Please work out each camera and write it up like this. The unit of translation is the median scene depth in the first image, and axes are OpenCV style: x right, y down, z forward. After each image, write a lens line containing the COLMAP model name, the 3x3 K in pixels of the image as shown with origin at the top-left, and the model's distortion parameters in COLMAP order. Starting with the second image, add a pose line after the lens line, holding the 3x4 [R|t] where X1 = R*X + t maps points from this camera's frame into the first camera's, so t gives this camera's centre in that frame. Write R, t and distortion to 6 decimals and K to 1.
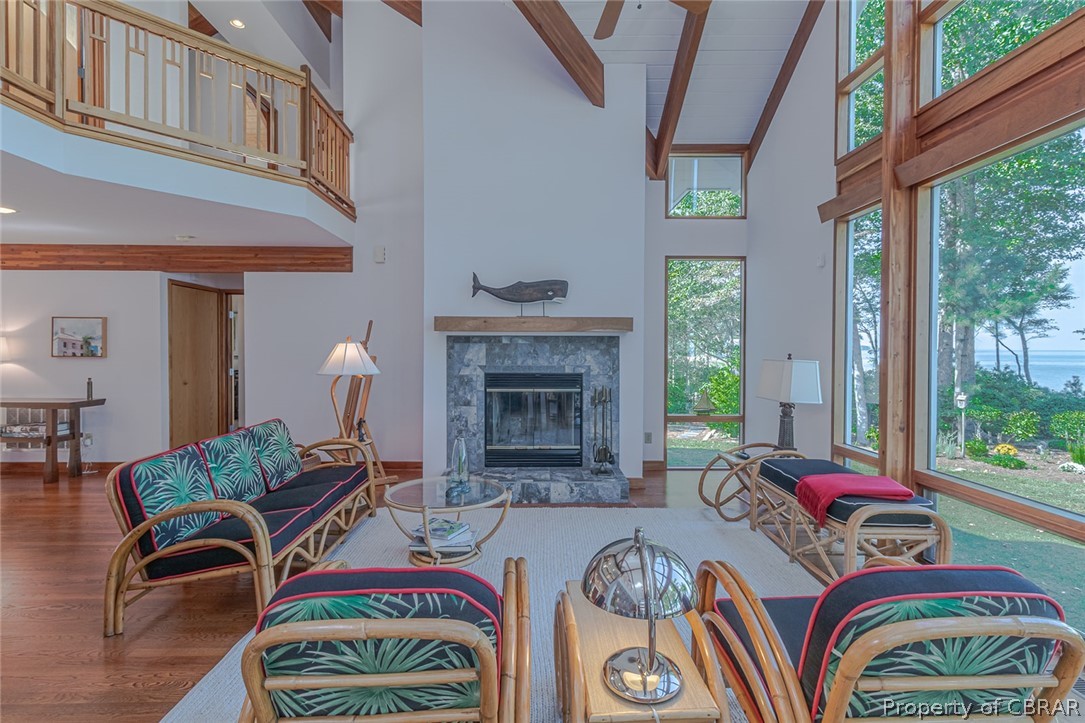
lens RADIAL K [[515.7, 0, 540.3], [0, 515.7, 351.0], [0, 0, 1]] dist [0.004126, 0.001649]
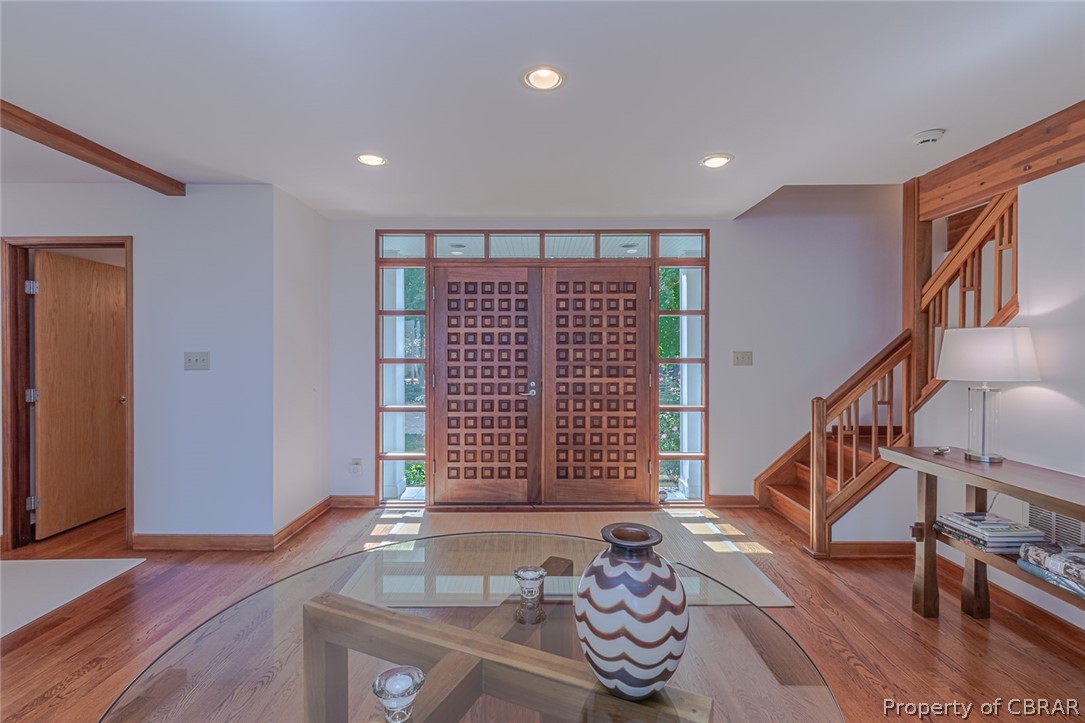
lens RADIAL K [[515.7, 0, 546.9], [0, 515.7, 356.5], [0, 0, 1]] dist [0.004126, 0.001649]
pose [[-0.017587, 0.003502, -0.999839, -0.639930], [-0.002482, 0.999991, 0.003546, -0.002664], [0.999842, 0.002544, -0.017579, 0.655979]]
